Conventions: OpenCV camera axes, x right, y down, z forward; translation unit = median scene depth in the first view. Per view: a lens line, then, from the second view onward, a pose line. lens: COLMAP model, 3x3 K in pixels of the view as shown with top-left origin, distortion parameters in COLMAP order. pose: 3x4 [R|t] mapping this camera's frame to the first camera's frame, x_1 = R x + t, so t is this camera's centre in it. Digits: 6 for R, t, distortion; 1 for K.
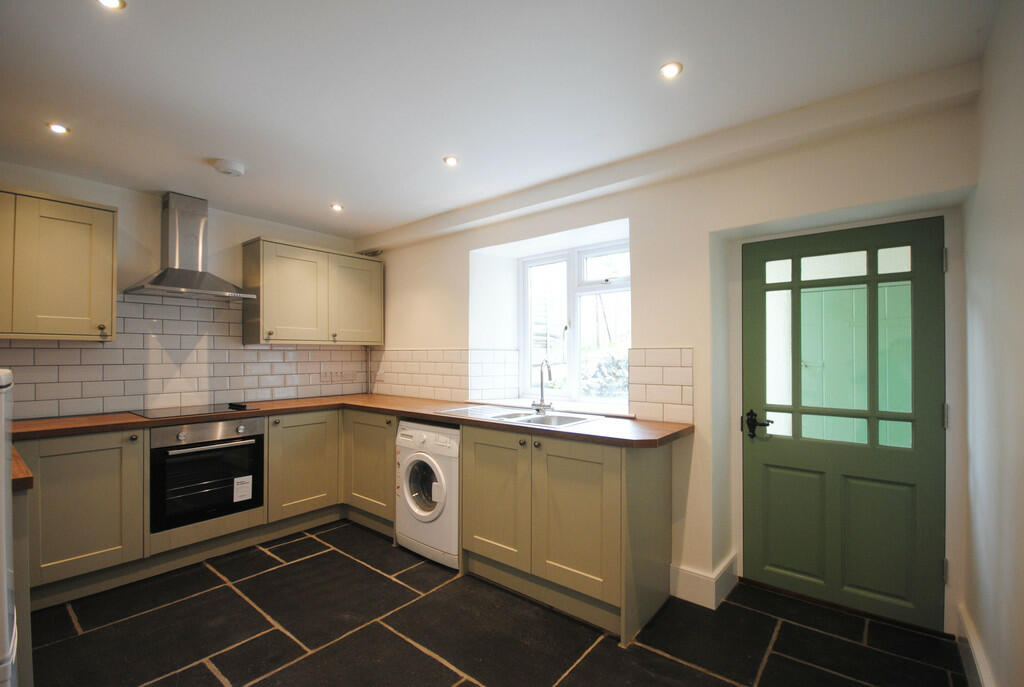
lens RADIAL K [[450.9, 0, 533.0], [0, 450.9, 333.1], [0, 0, 1]] dist [-0.000069, -0.000213]
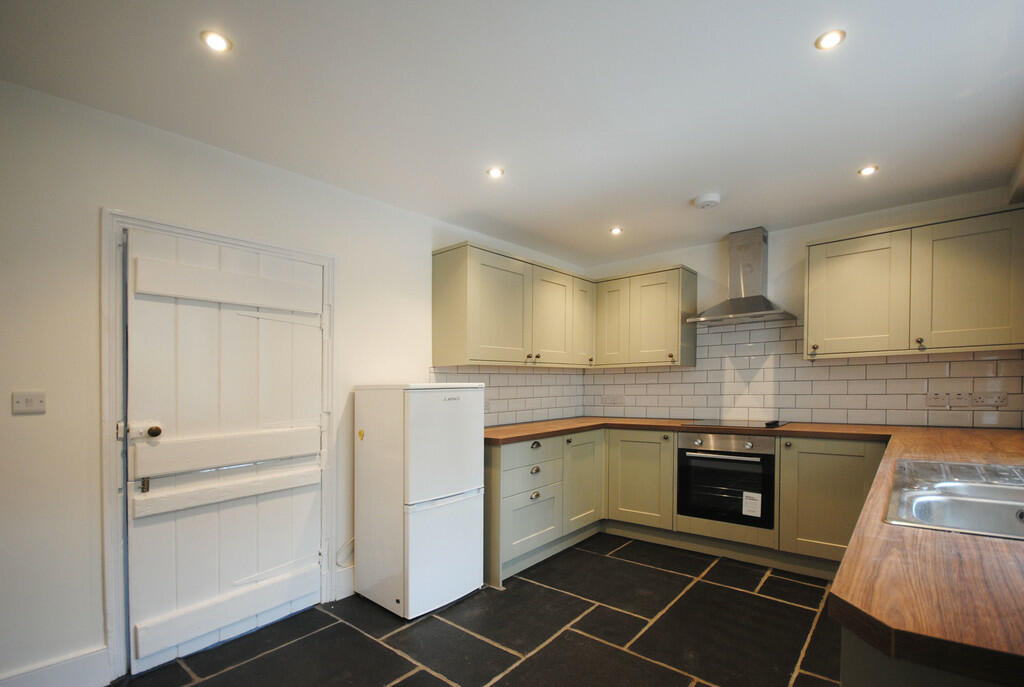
lens RADIAL K [[456.9, 0, 540.6], [0, 456.9, 372.2], [0, 0, 1]] dist [0.000457, 0.000086]
pose [[-0.013149, -0.031387, -0.999421, 0.371965], [0.067763, 0.997181, -0.032208, 0.047571], [0.997615, -0.068147, -0.010985, 0.526192]]
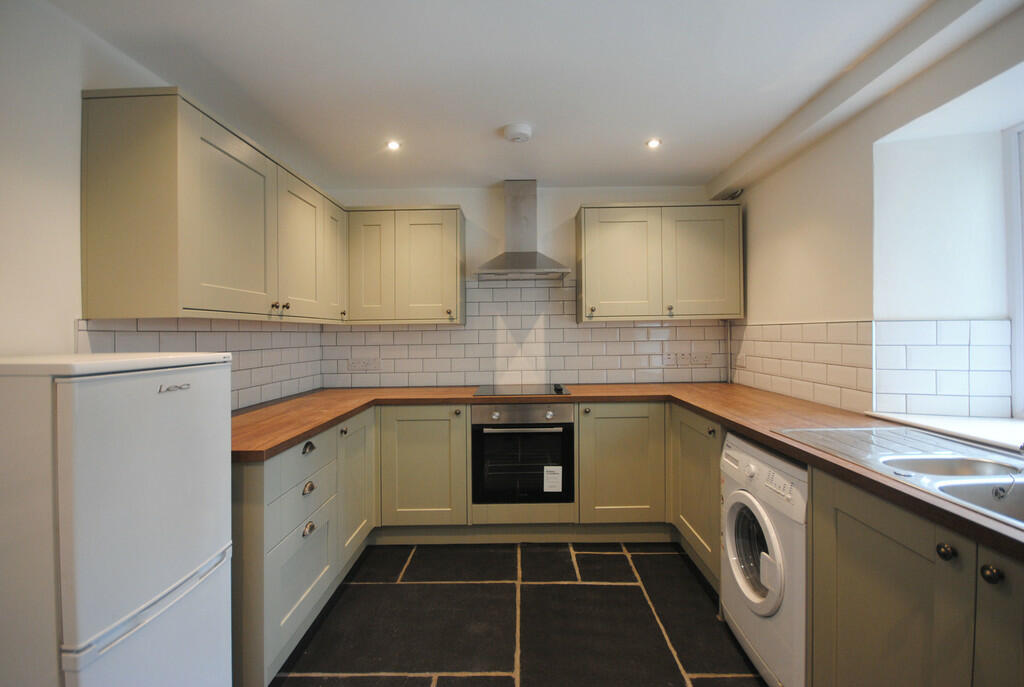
lens RADIAL K [[460.9, 0, 500.8], [0, 460.9, 332.1], [0, 0, 1]] dist [0.000342, -0.000158]
pose [[0.583917, -0.011273, -0.811735, 0.061226], [0.053391, 0.998272, 0.024542, 0.014385], [0.810056, -0.057669, 0.583510, 0.356928]]
